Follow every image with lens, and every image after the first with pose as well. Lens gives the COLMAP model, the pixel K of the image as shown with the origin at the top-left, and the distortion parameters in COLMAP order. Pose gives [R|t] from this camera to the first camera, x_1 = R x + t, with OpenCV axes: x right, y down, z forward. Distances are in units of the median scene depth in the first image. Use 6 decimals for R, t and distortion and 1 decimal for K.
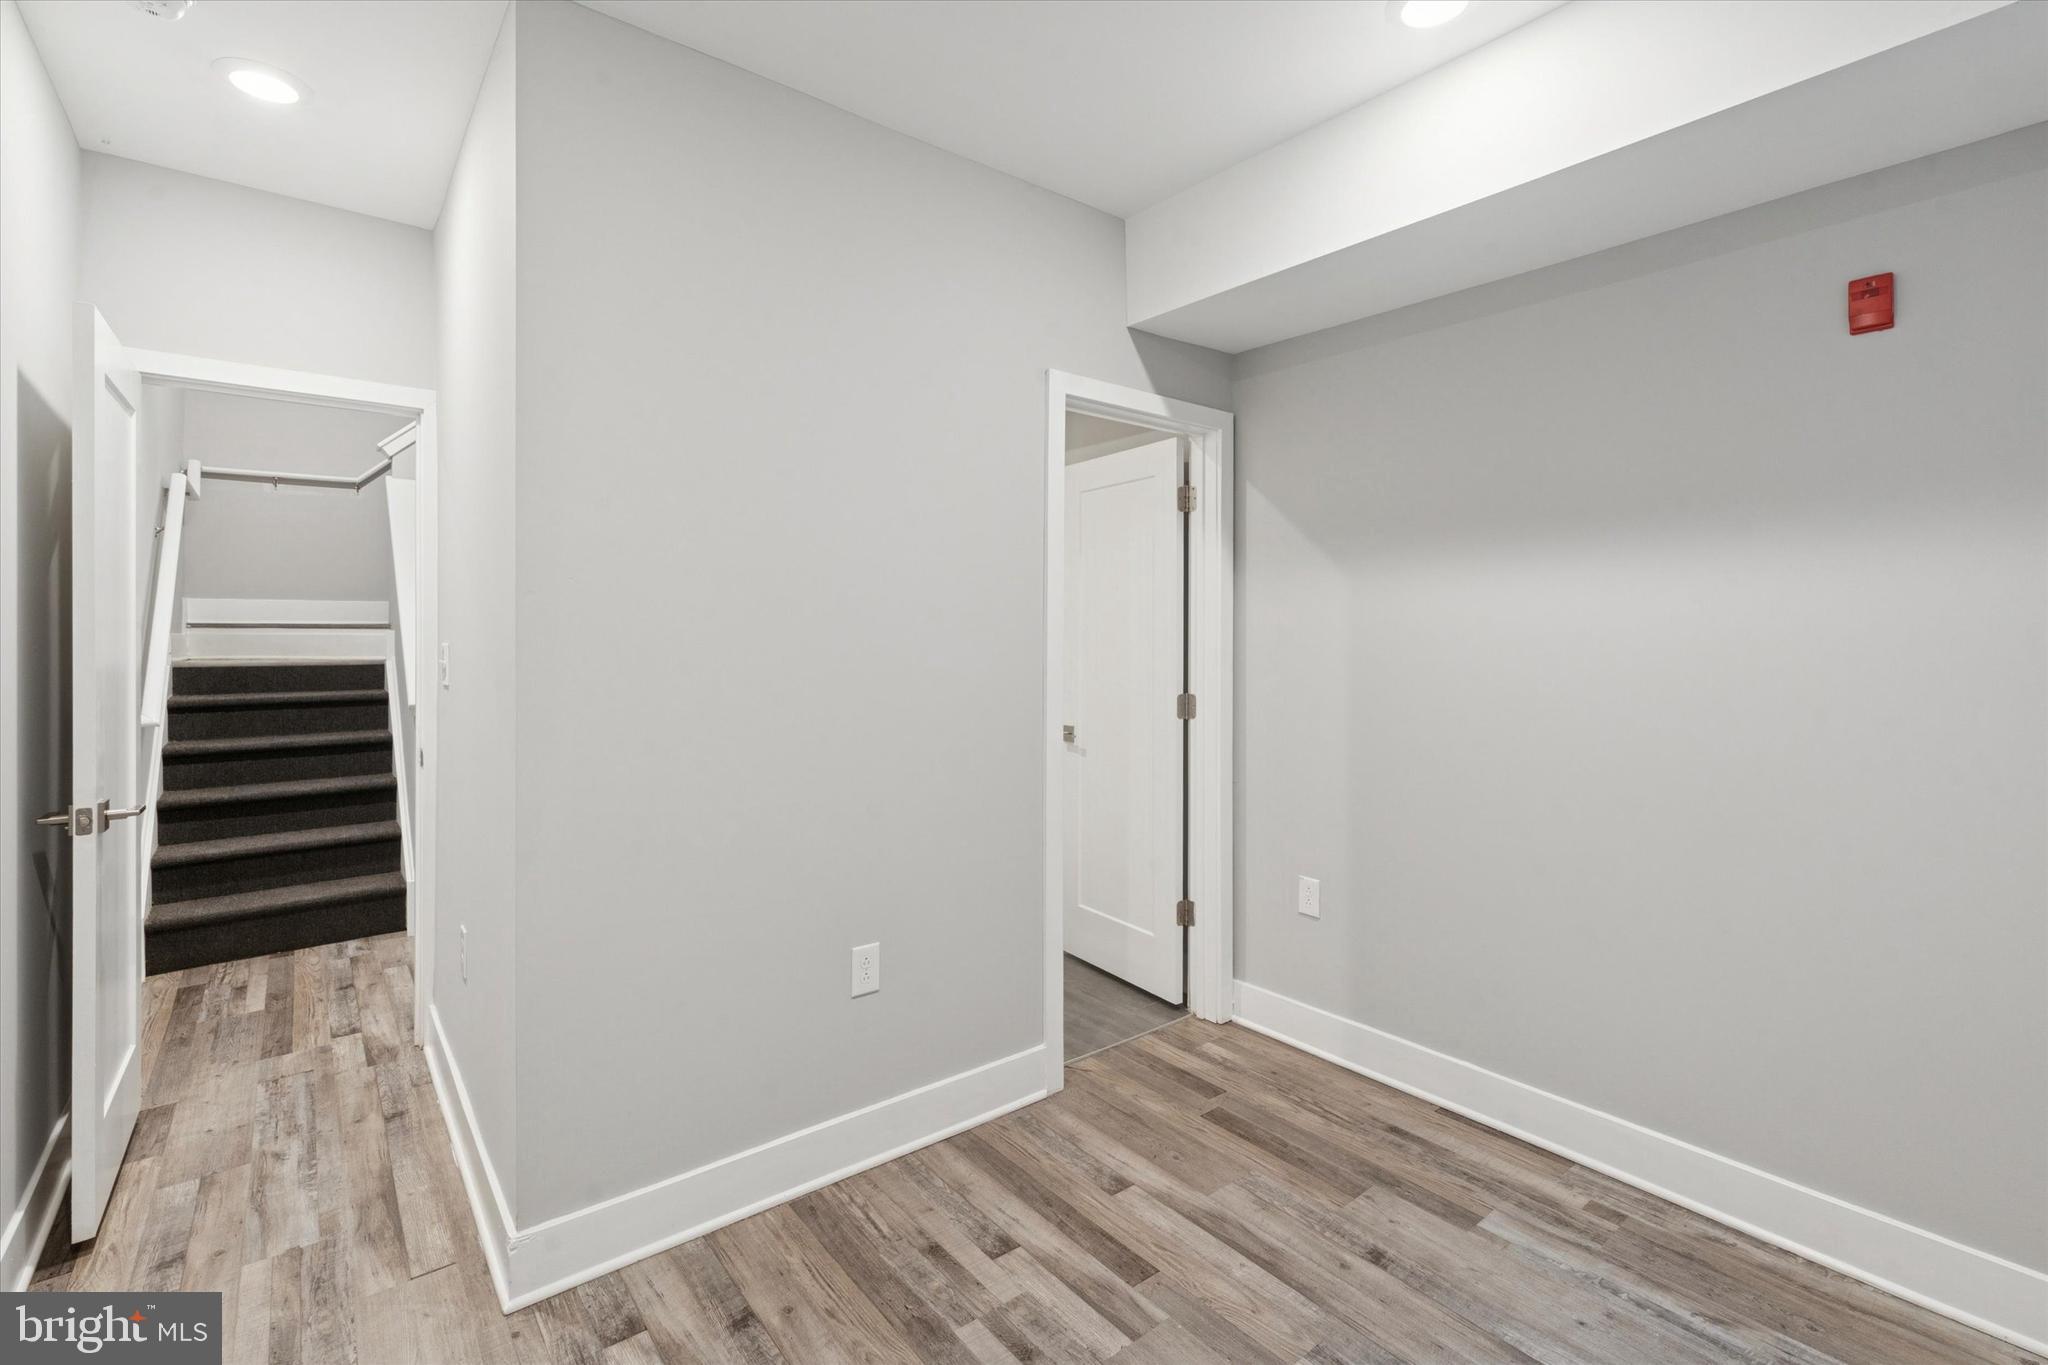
lens RADIAL K [[911.8, 0, 1039.1], [0, 911.8, 647.2], [0, 0, 1]] dist [0.000627, 0.001533]
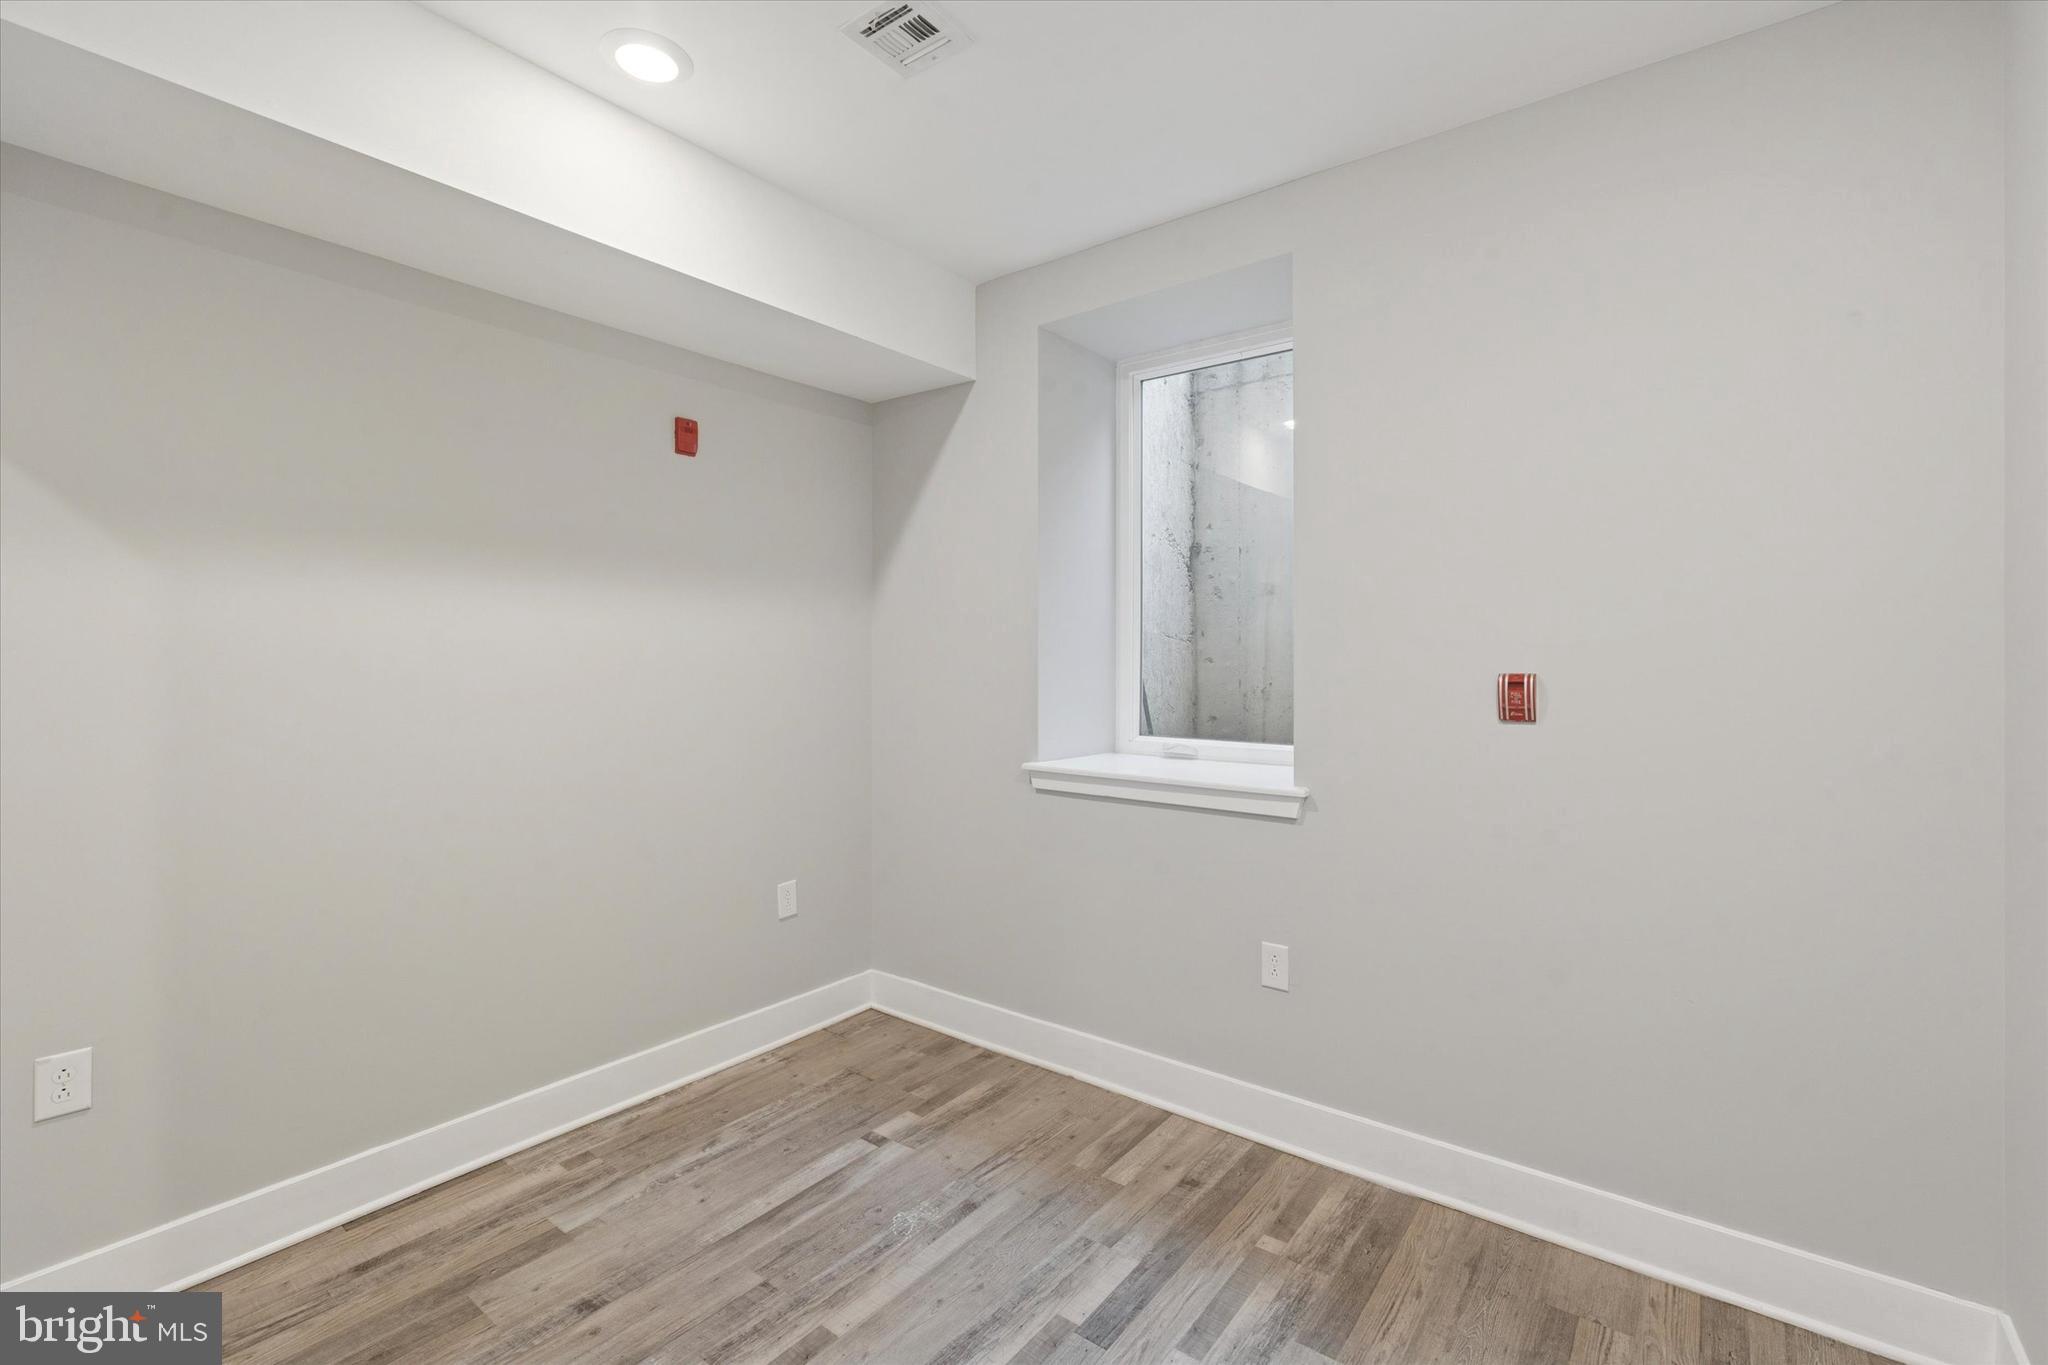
lens RADIAL K [[911.8, 0, 1014.3], [0, 911.8, 678.9], [0, 0, 1]] dist [0.000627, 0.001533]
pose [[-0.232954, -0.022887, 0.972218, -0.603075], [0.001783, 0.999711, 0.023961, -0.010707], [-0.972486, 0.007315, -0.232846, 0.727334]]
